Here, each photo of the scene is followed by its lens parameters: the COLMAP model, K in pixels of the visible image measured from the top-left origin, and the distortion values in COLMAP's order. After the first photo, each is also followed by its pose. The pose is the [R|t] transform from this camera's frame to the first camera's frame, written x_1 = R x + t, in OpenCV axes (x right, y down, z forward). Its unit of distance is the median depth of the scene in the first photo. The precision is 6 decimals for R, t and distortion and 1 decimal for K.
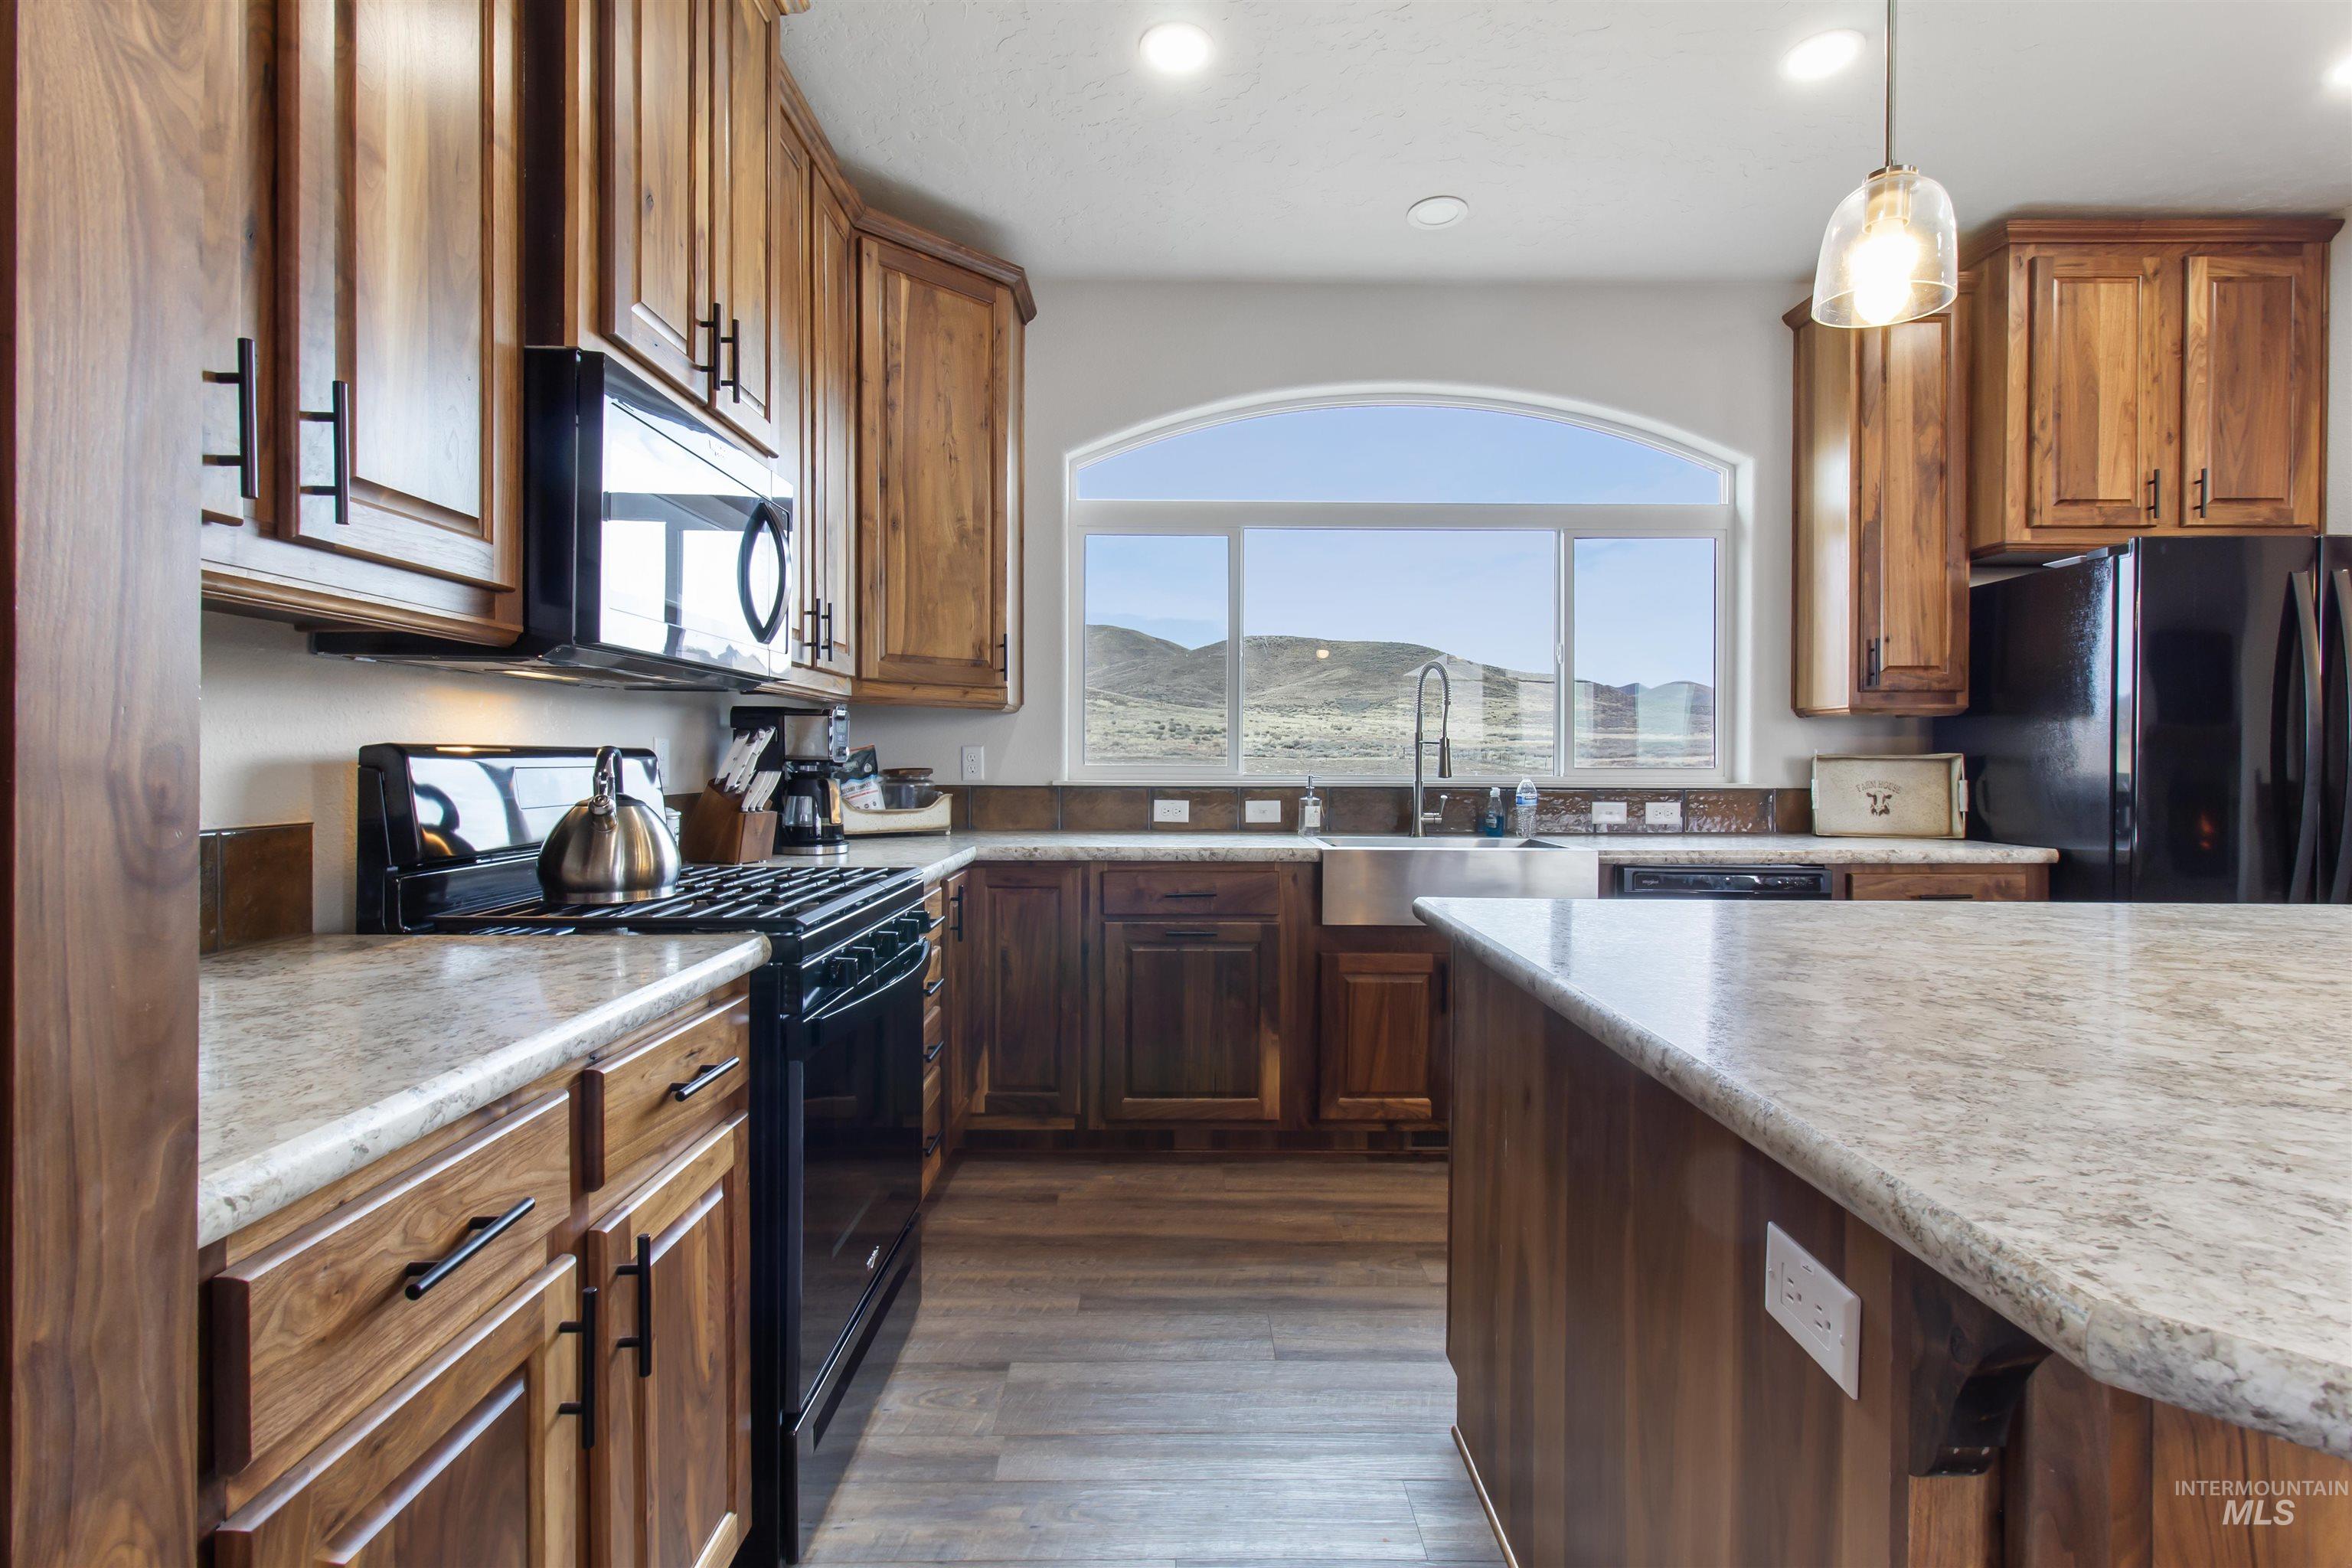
lens RADIAL K [[1089.3, 0, 1181.5], [0, 1089.3, 760.7], [0, 0, 1]] dist [-0.000339, 0.000760]
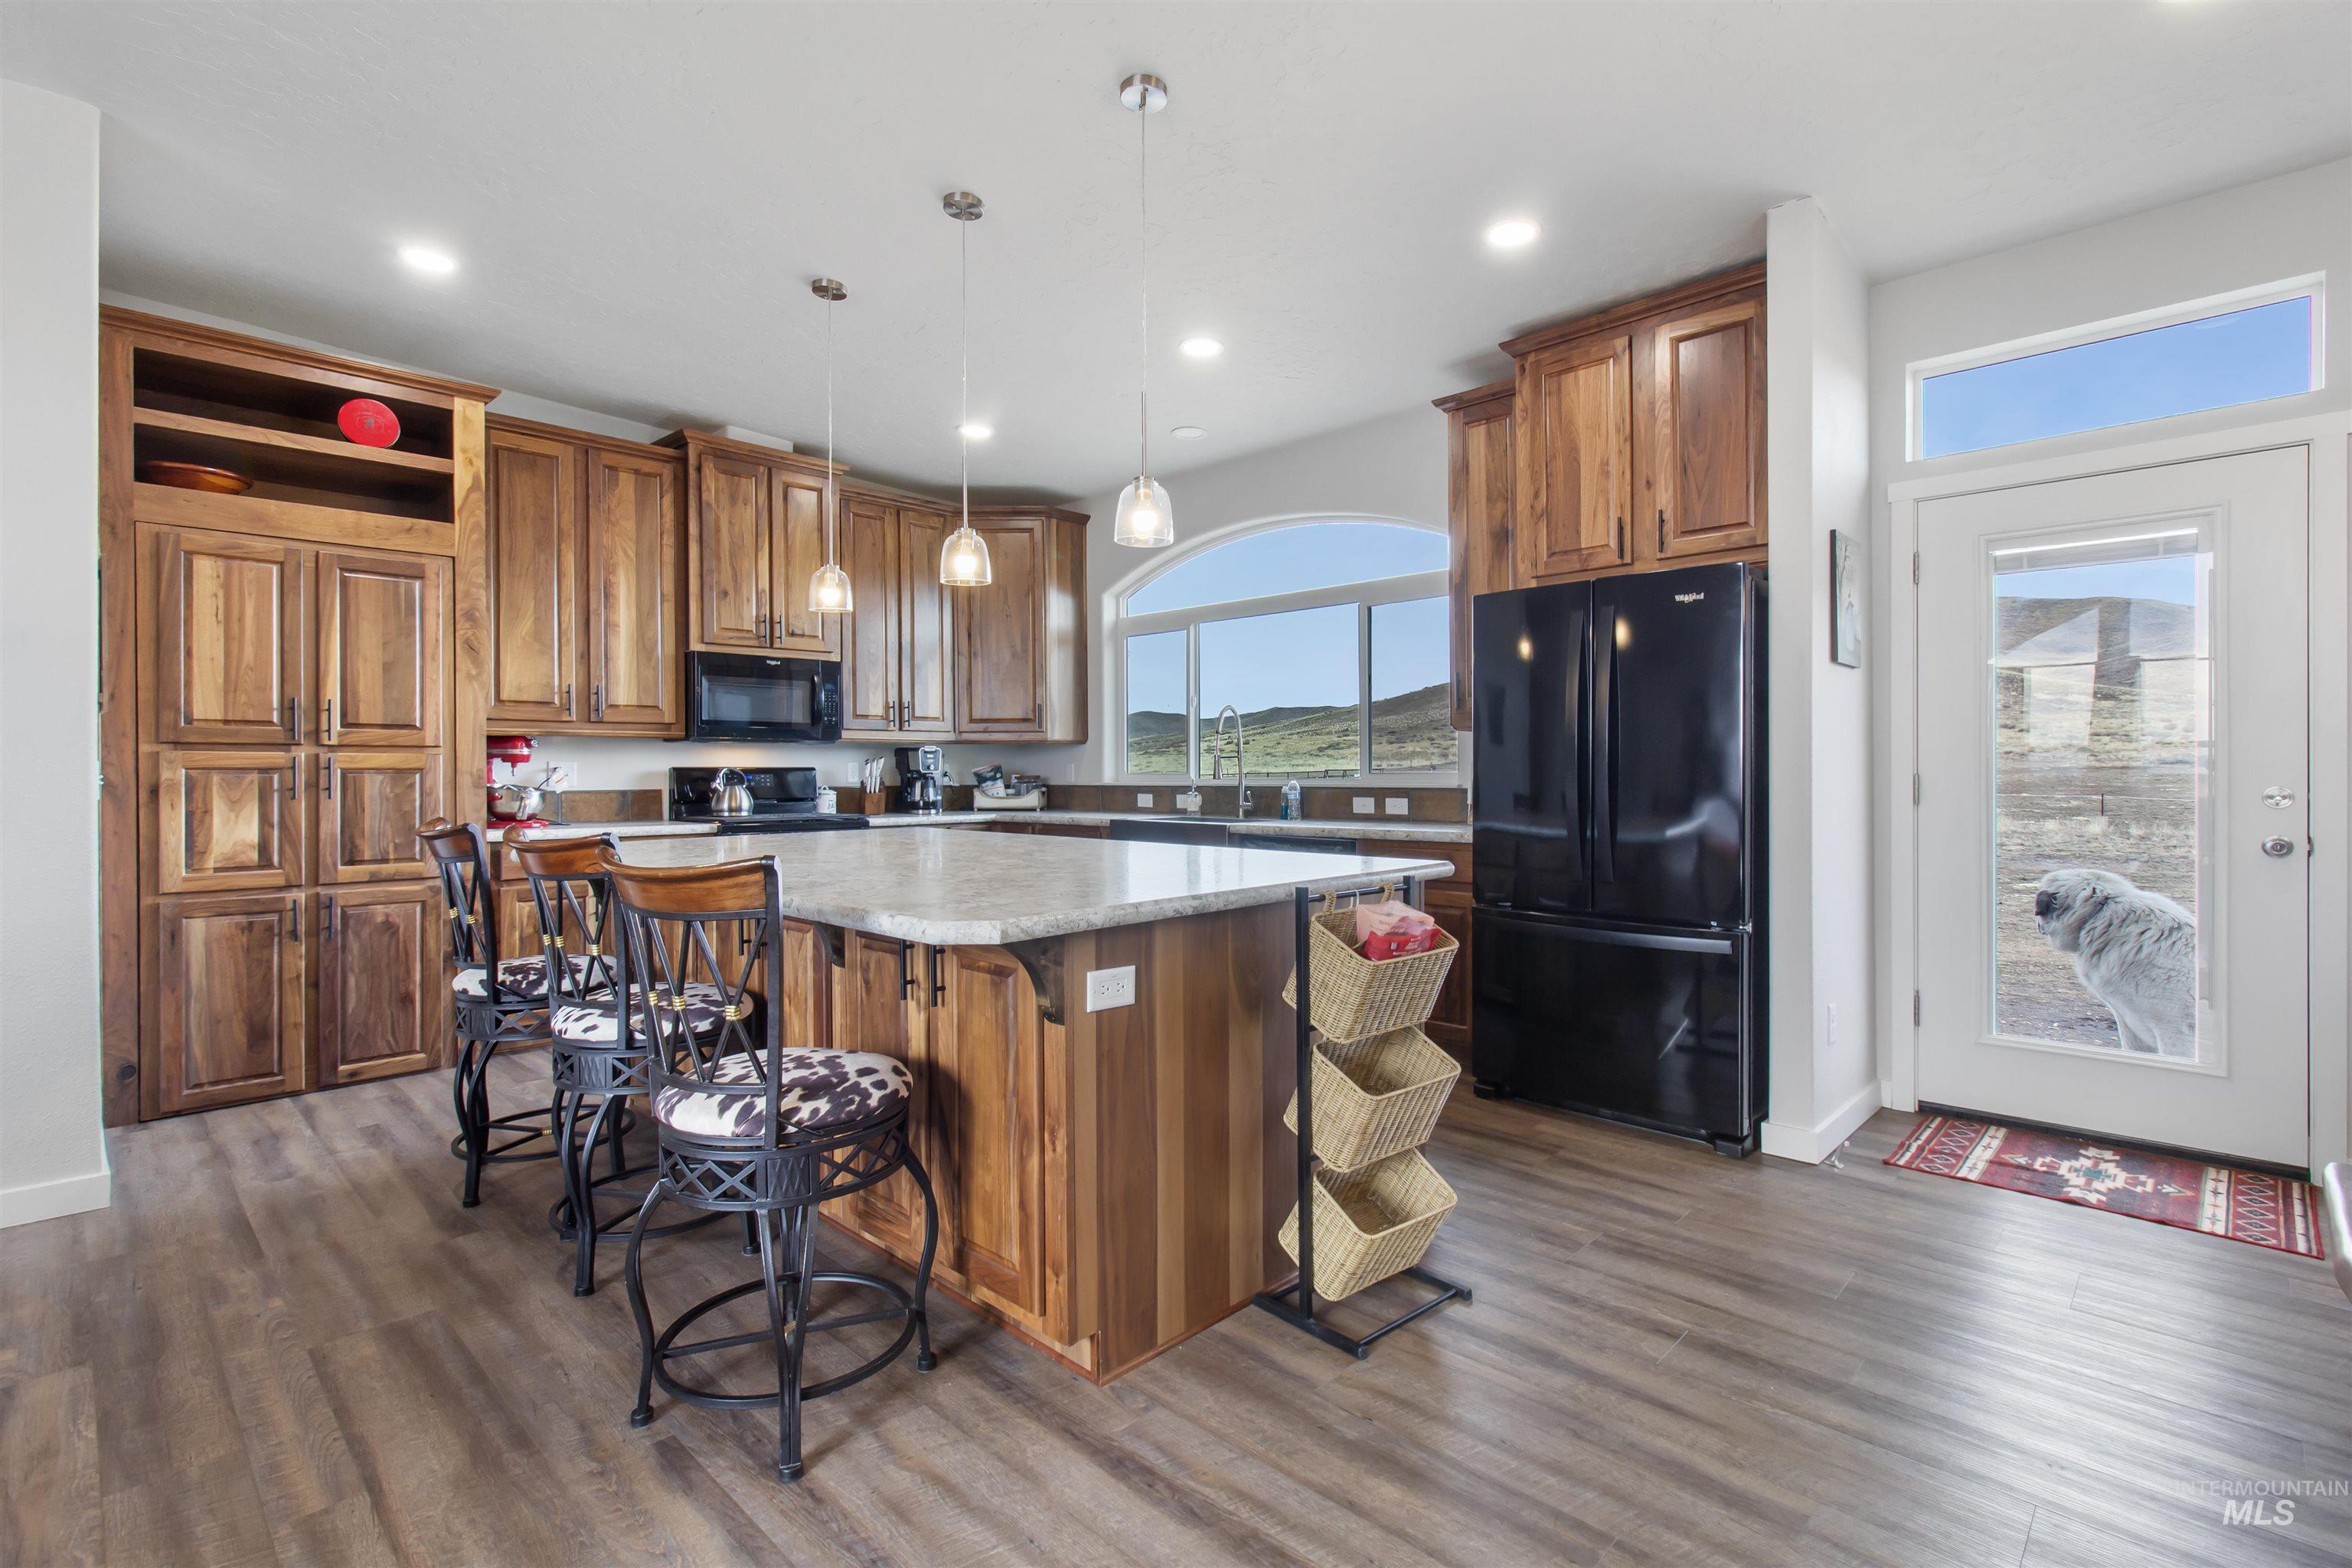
lens RADIAL K [[1089.3, 0, 1200.1], [0, 1089.3, 778.3], [0, 0, 1]] dist [-0.000339, 0.000760]
pose [[0.722953, -0.003353, -0.690889, 1.381156], [0.005373, 0.999985, 0.000769, 0.013040], [0.690876, -0.004268, 0.722961, -0.171979]]
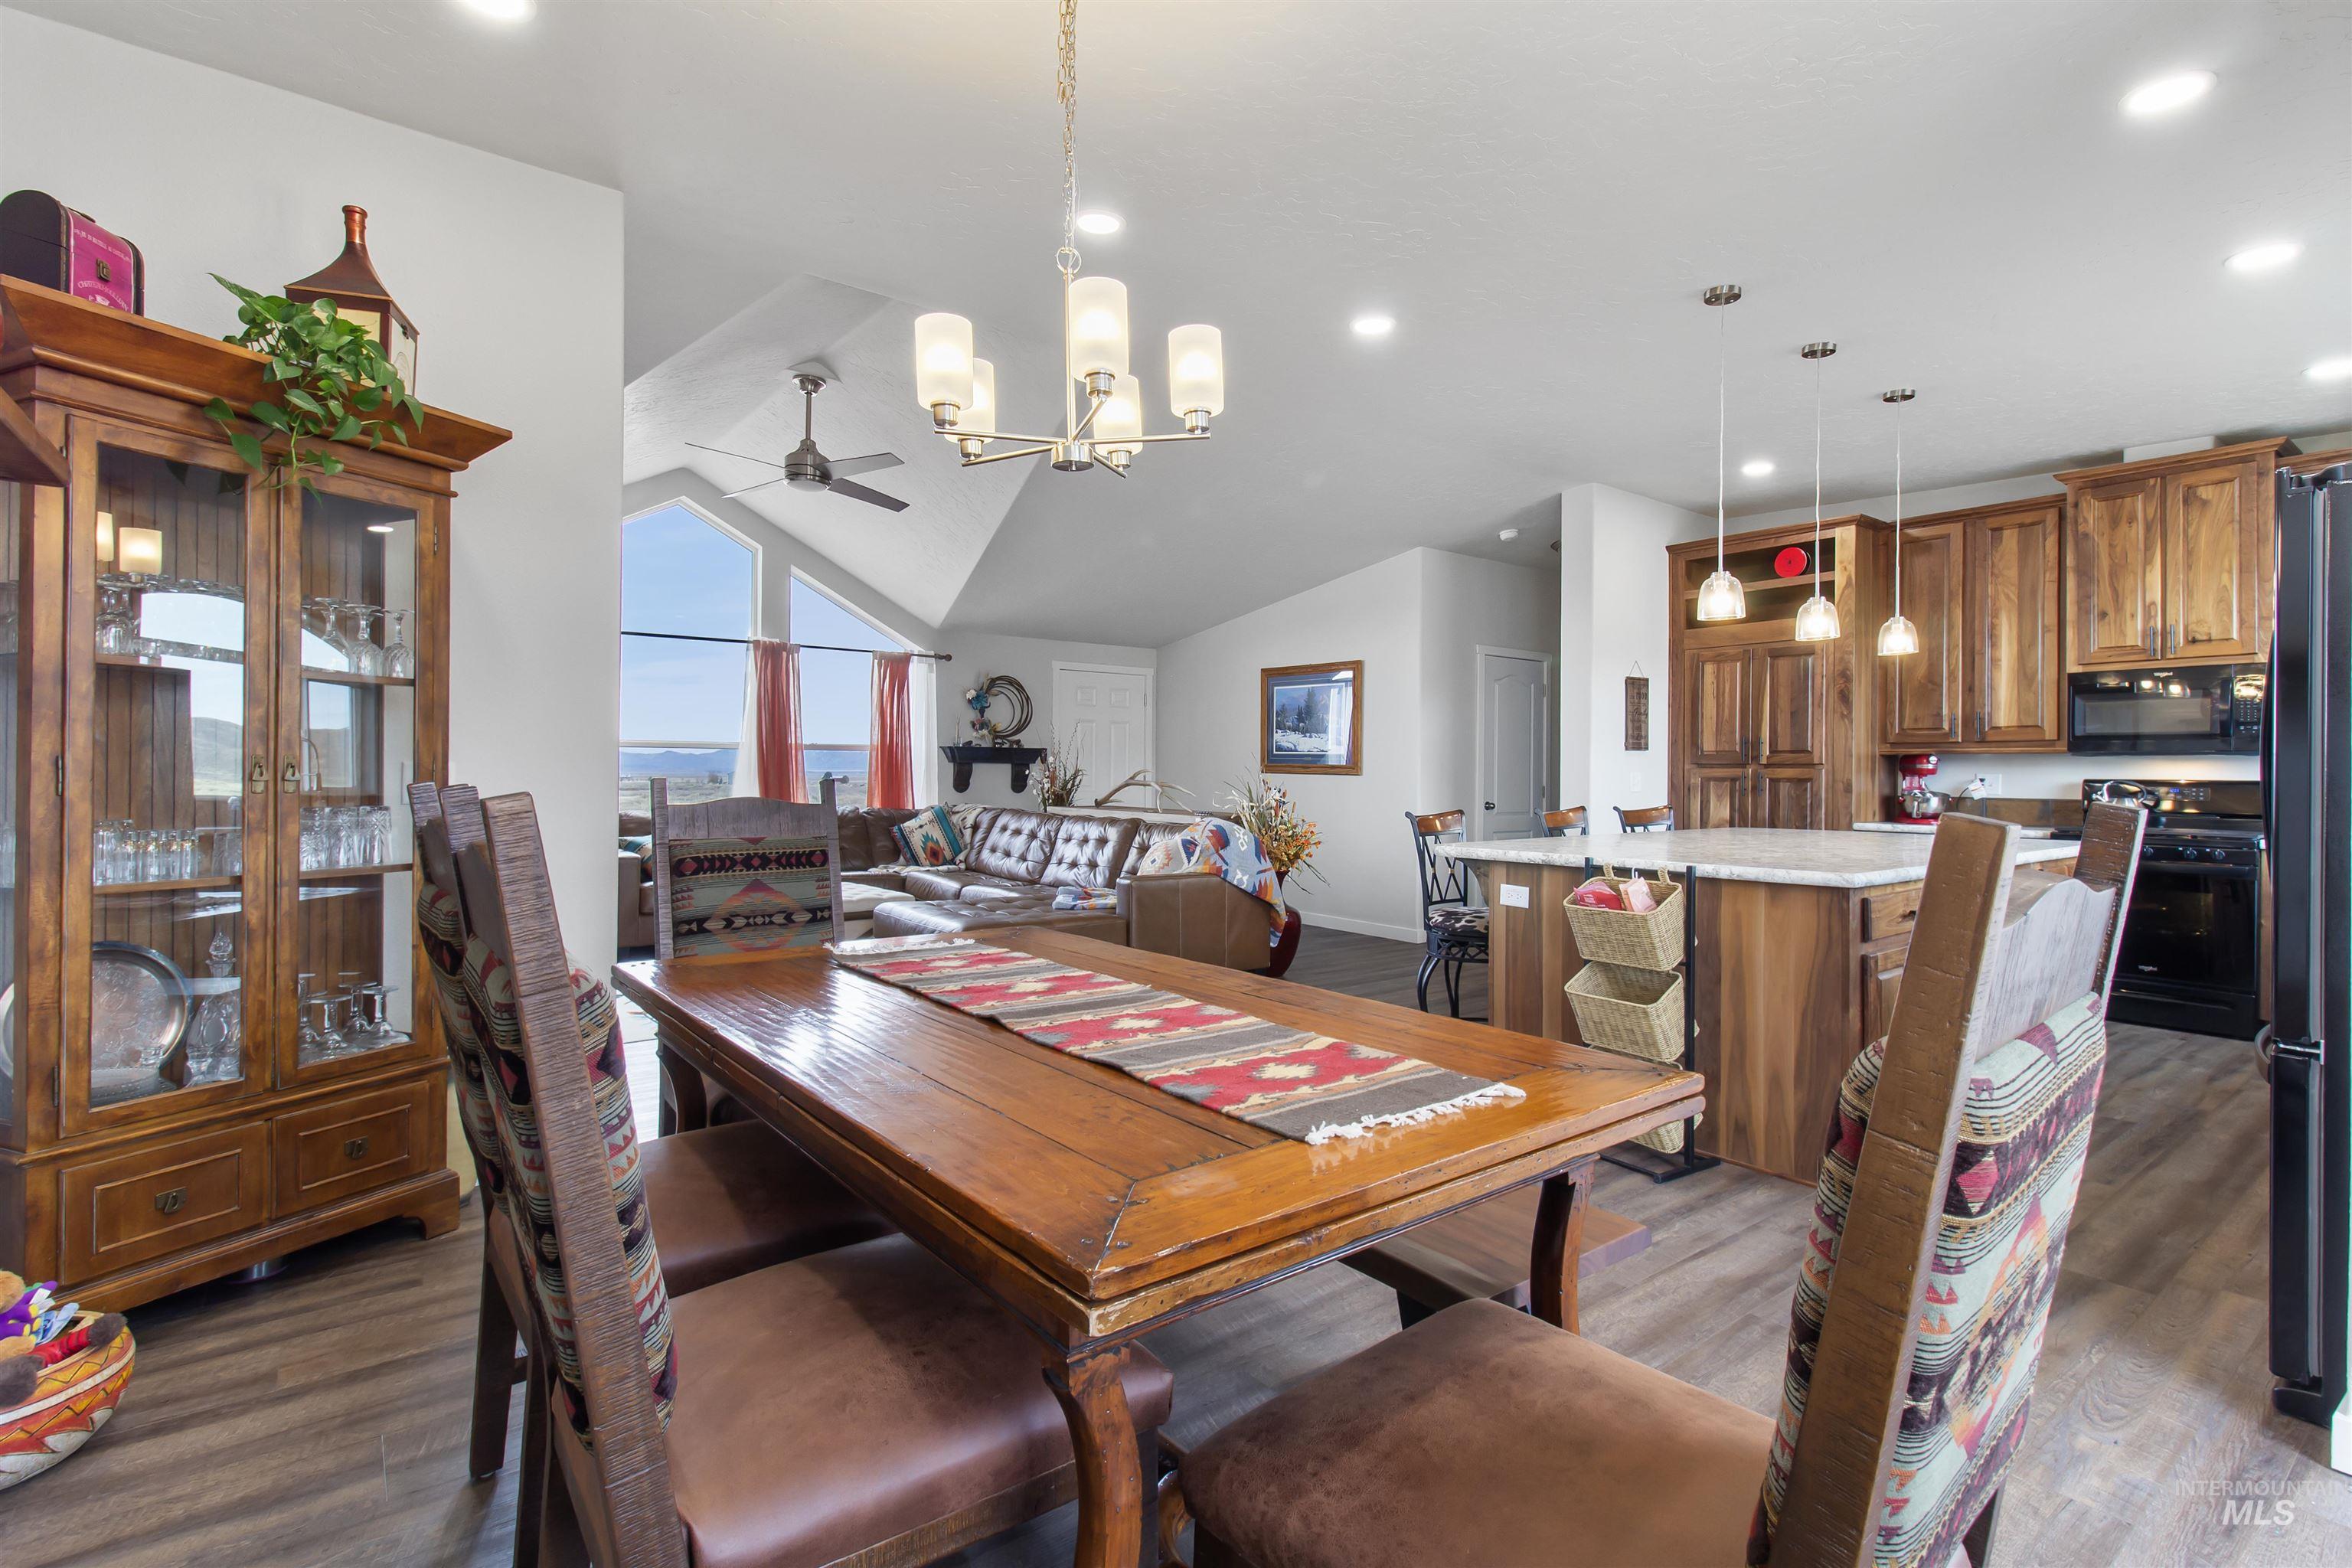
lens RADIAL K [[1089.3, 0, 1188.0], [0, 1089.3, 767.8], [0, 0, 1]] dist [-0.000339, 0.000760]
pose [[-0.789401, -0.017350, -0.613632, 1.922762], [-0.016329, 0.999840, -0.007263, 0.010804], [0.613660, 0.004286, -0.789559, 0.981323]]
